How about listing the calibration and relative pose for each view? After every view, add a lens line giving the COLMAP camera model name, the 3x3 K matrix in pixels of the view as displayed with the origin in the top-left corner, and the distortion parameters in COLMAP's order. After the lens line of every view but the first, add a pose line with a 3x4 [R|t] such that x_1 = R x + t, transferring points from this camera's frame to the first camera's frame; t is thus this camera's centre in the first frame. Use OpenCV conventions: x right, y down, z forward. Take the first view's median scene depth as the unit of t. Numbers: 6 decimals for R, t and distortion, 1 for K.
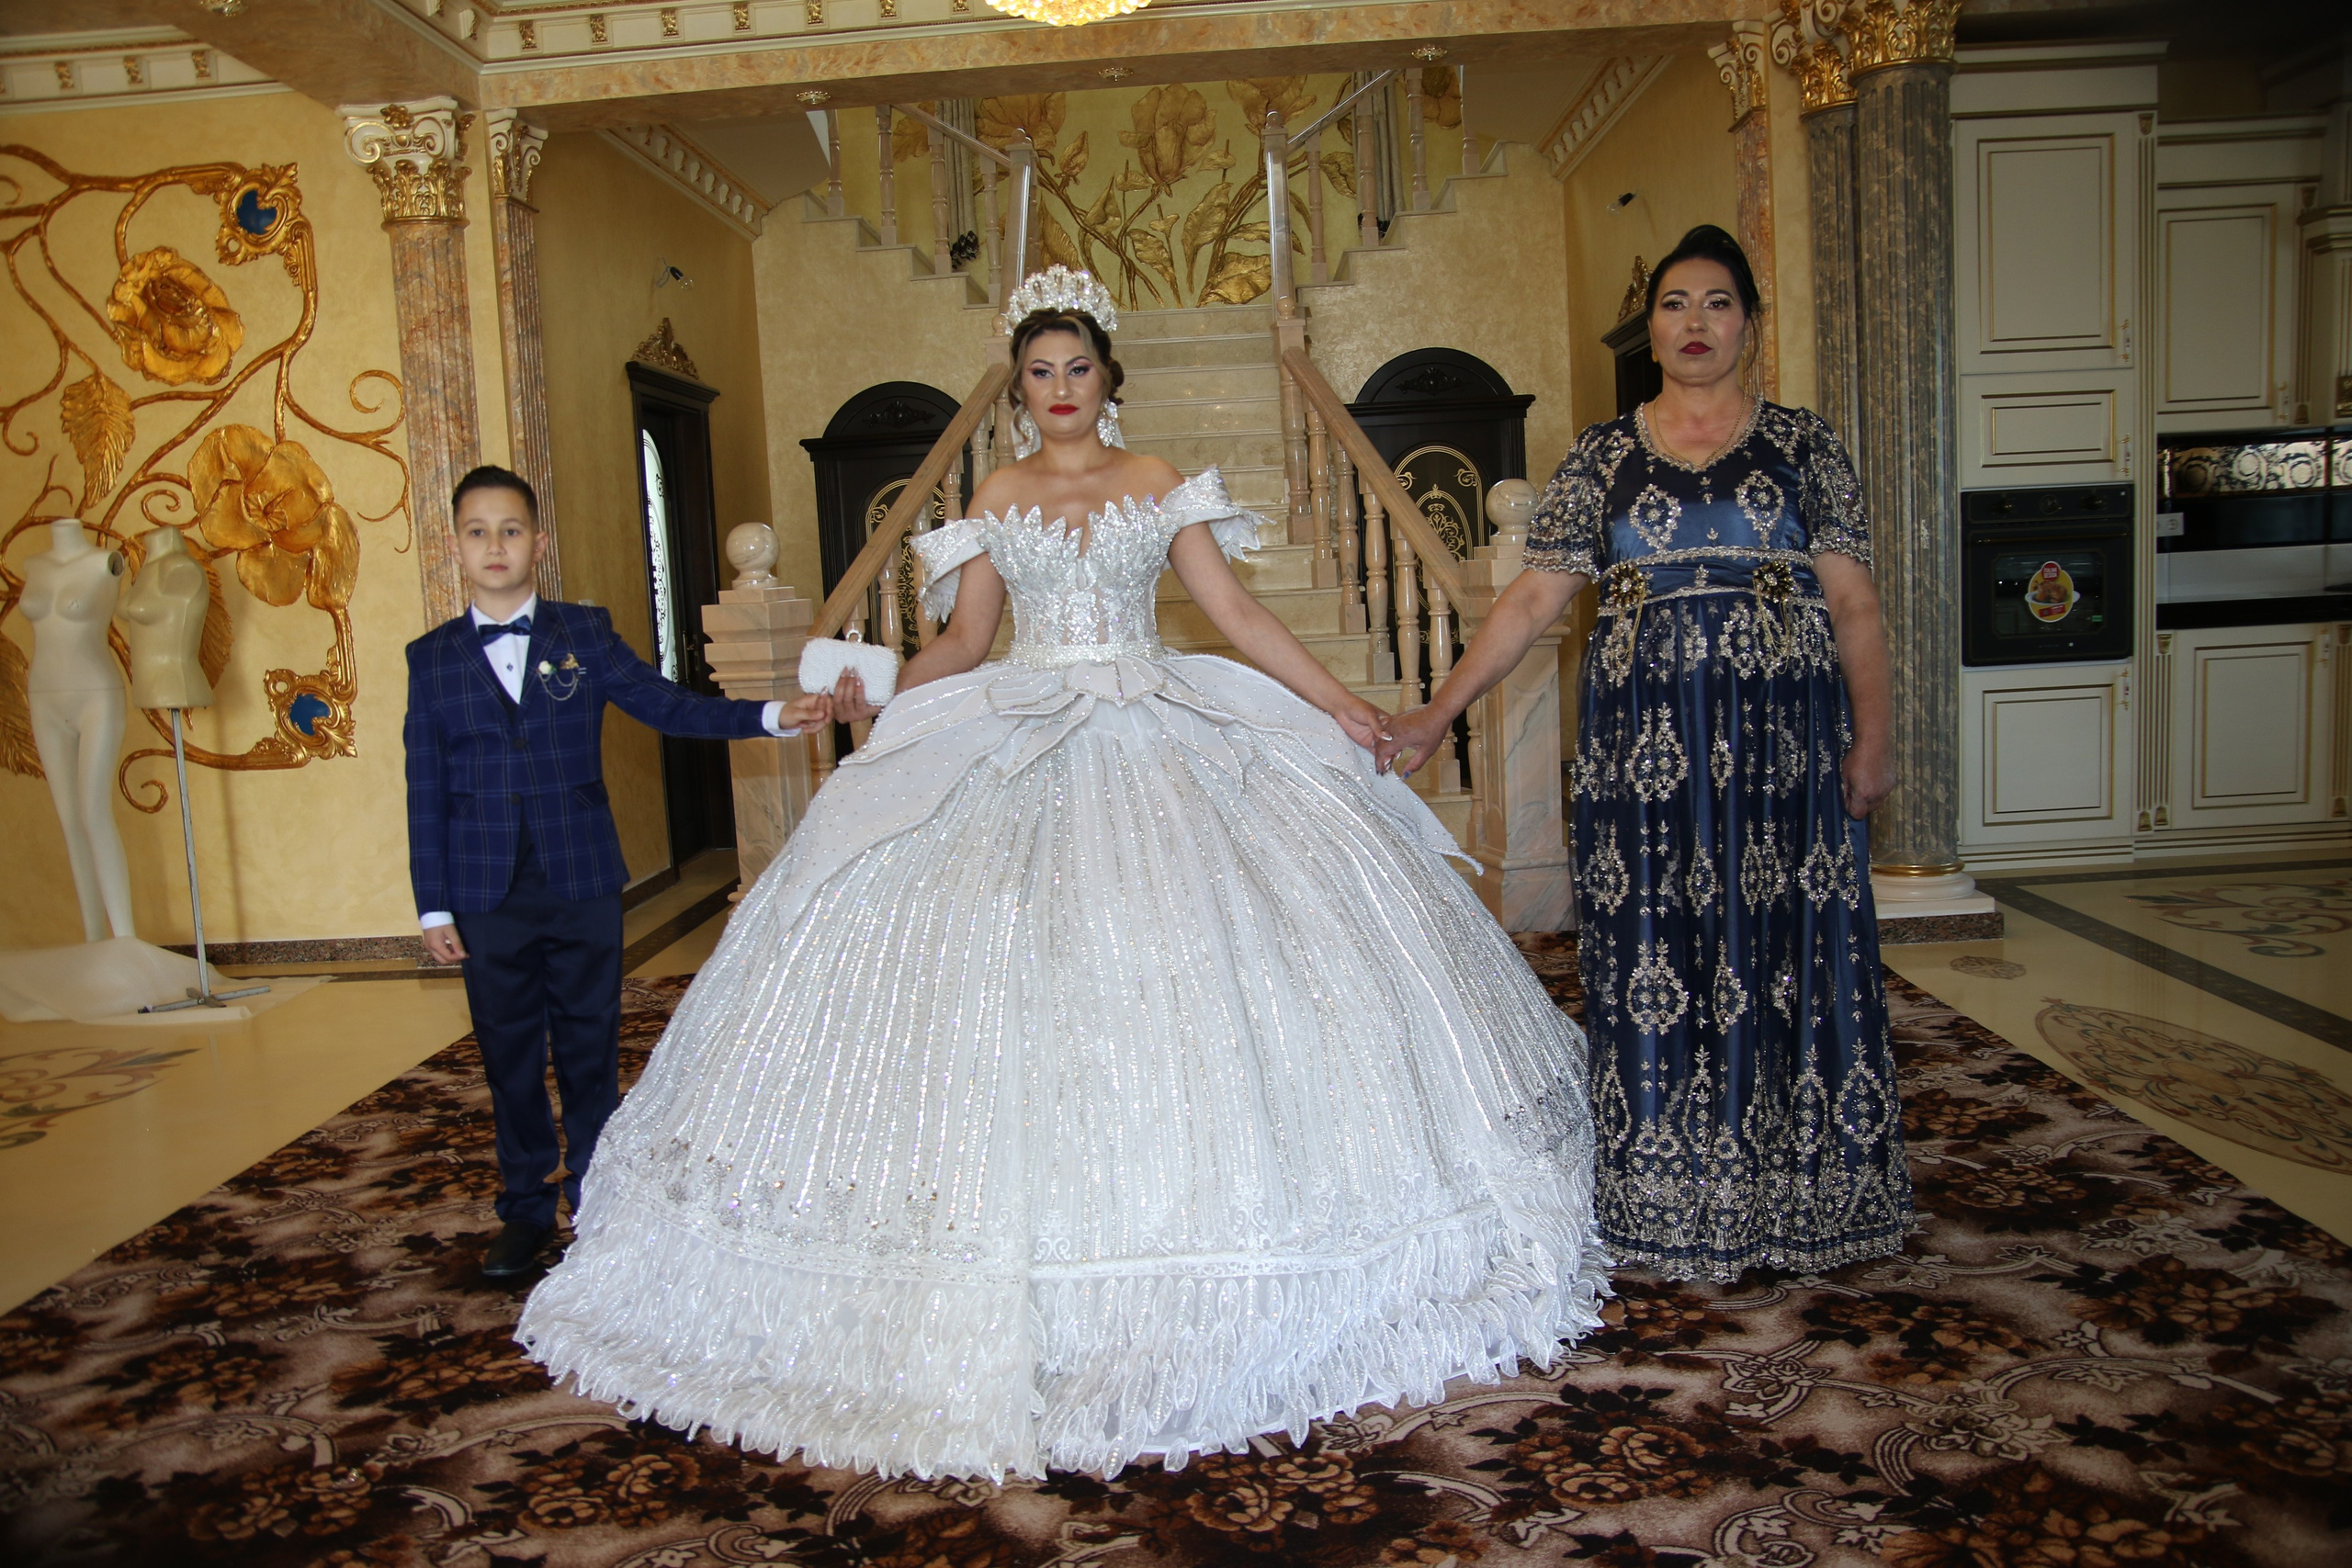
lens RADIAL K [[1766.5, 0, 1169.7], [0, 1766.5, 807.6], [0, 0, 1]] dist [-0.140500, 0.109743]
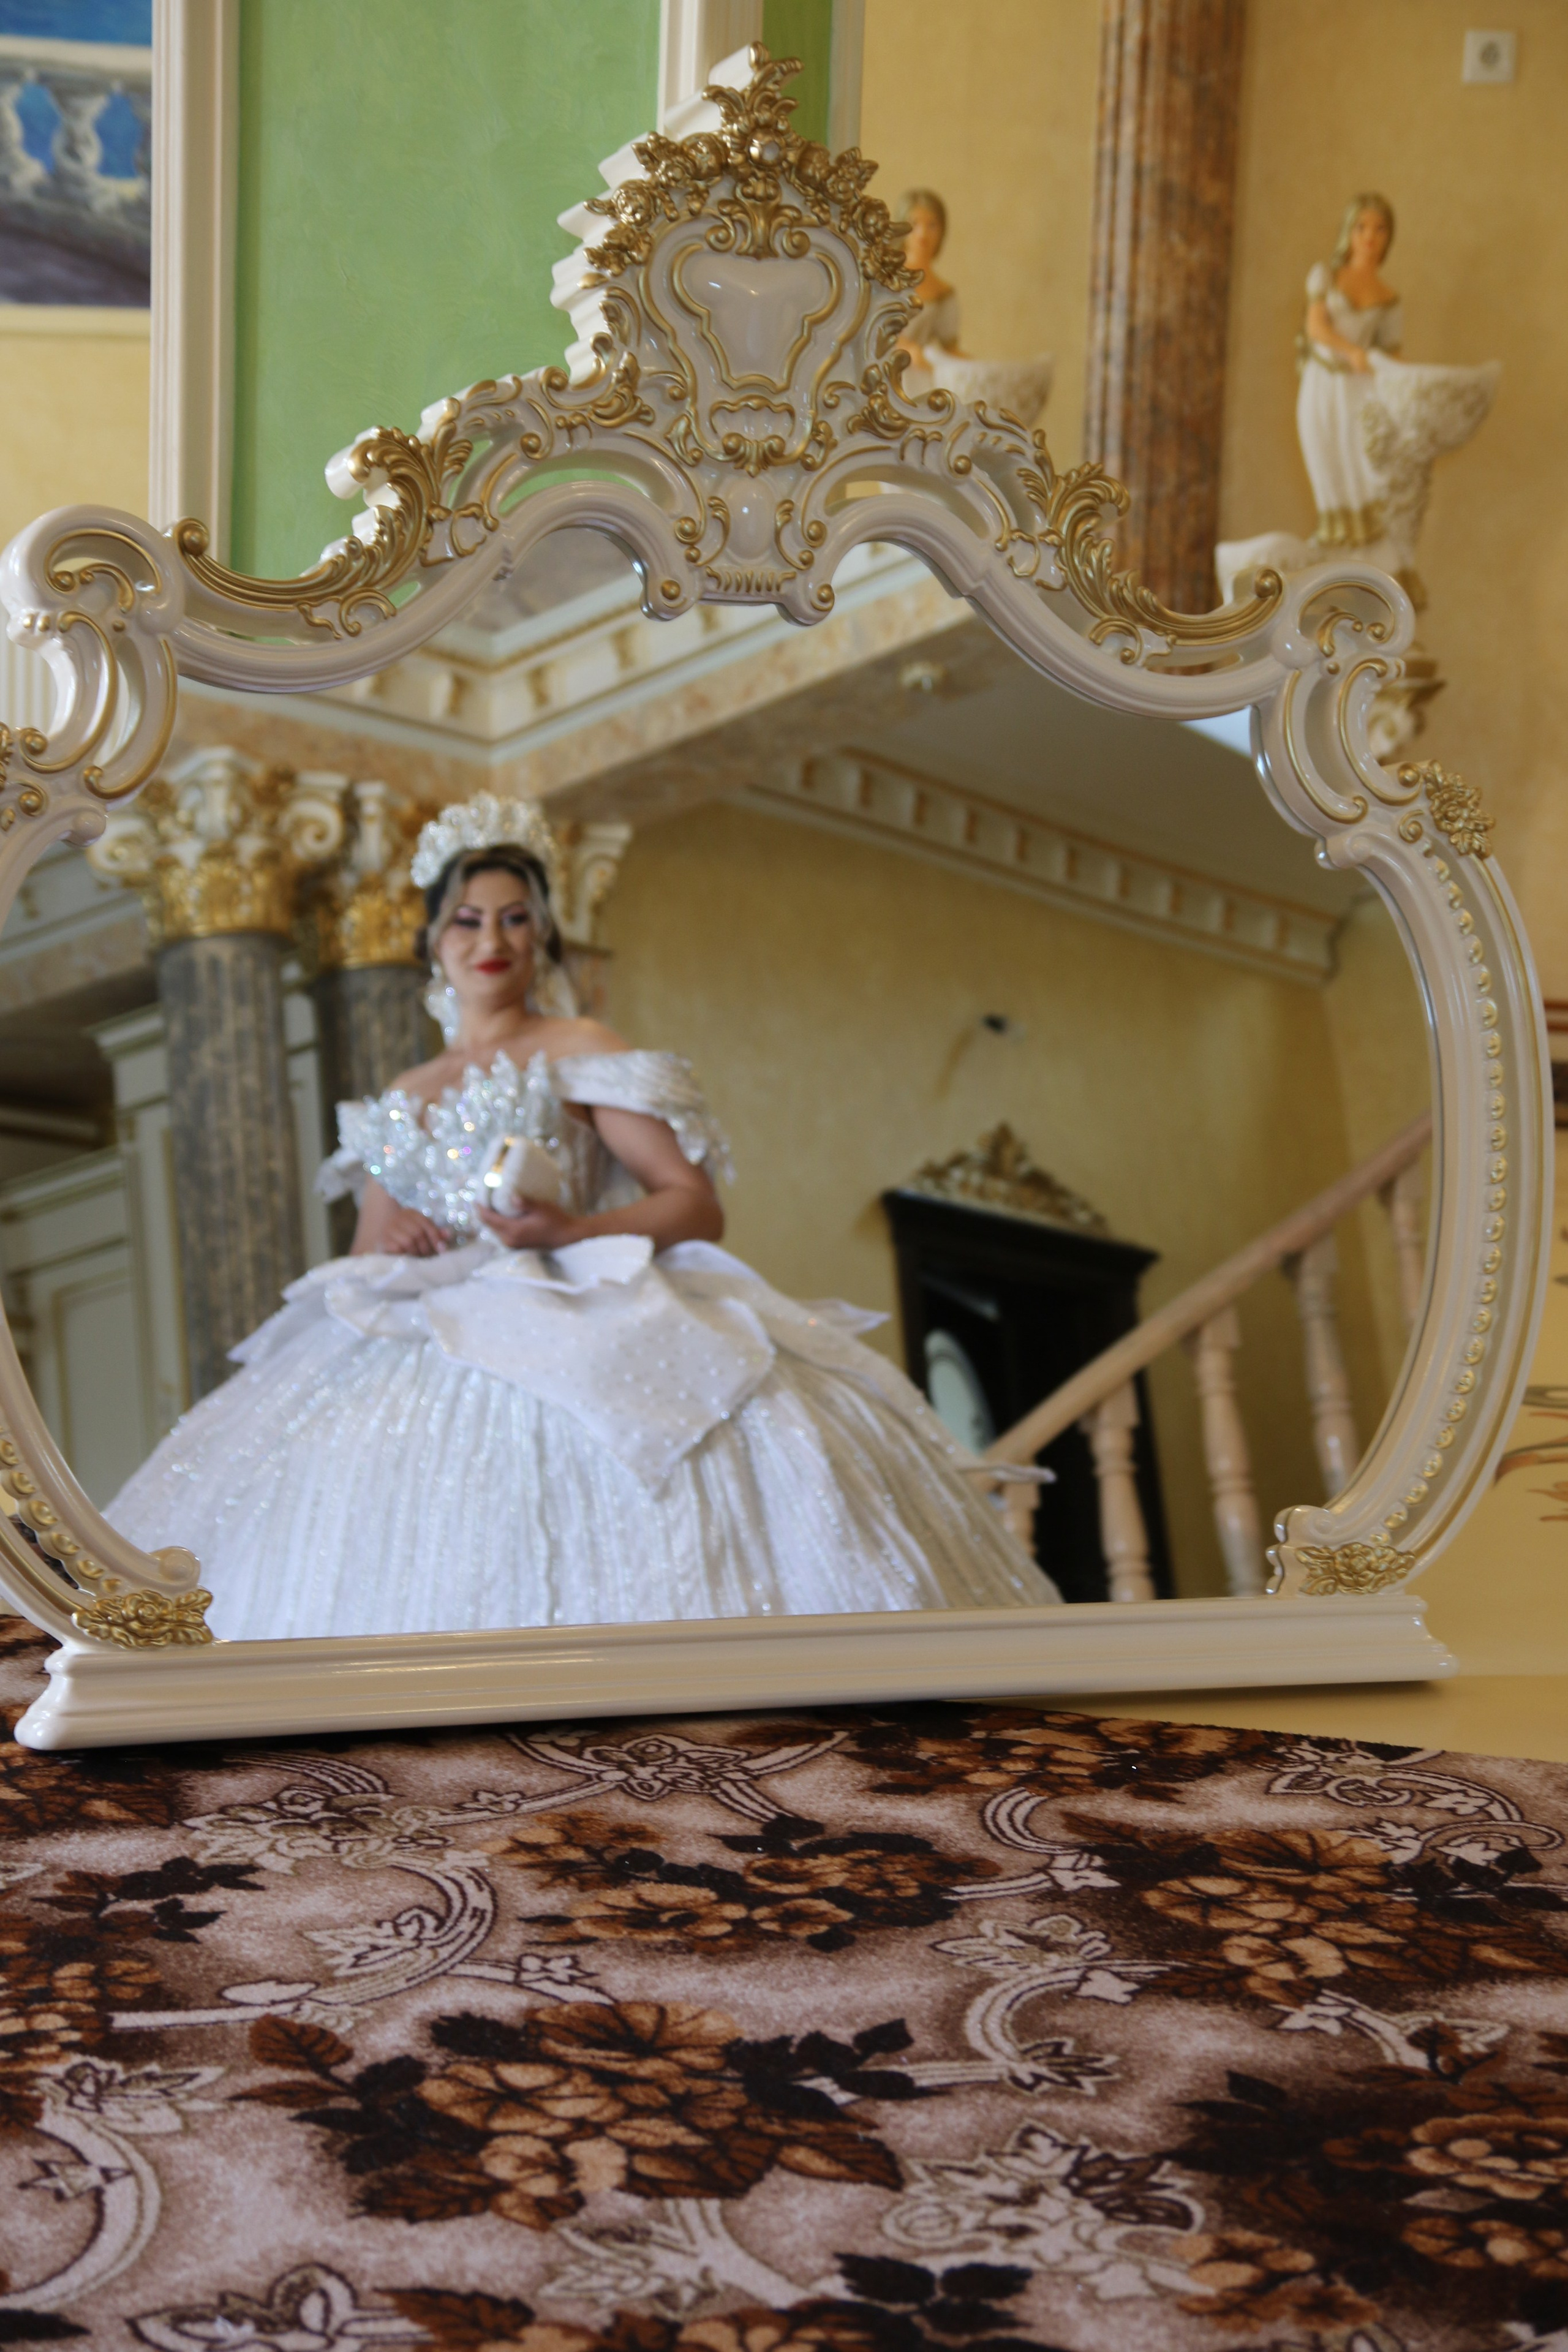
lens RADIAL K [[4189.0, 0, 779.5], [0, 4189.0, 1173.5], [0, 0, 1]] dist [0.191111, 0.009635]
pose [[-0.197582, 0.177110, -0.964154, 0.810270], [-0.141612, 0.968070, 0.206849, -0.022851], [0.970004, 0.177406, -0.166192, 0.723166]]
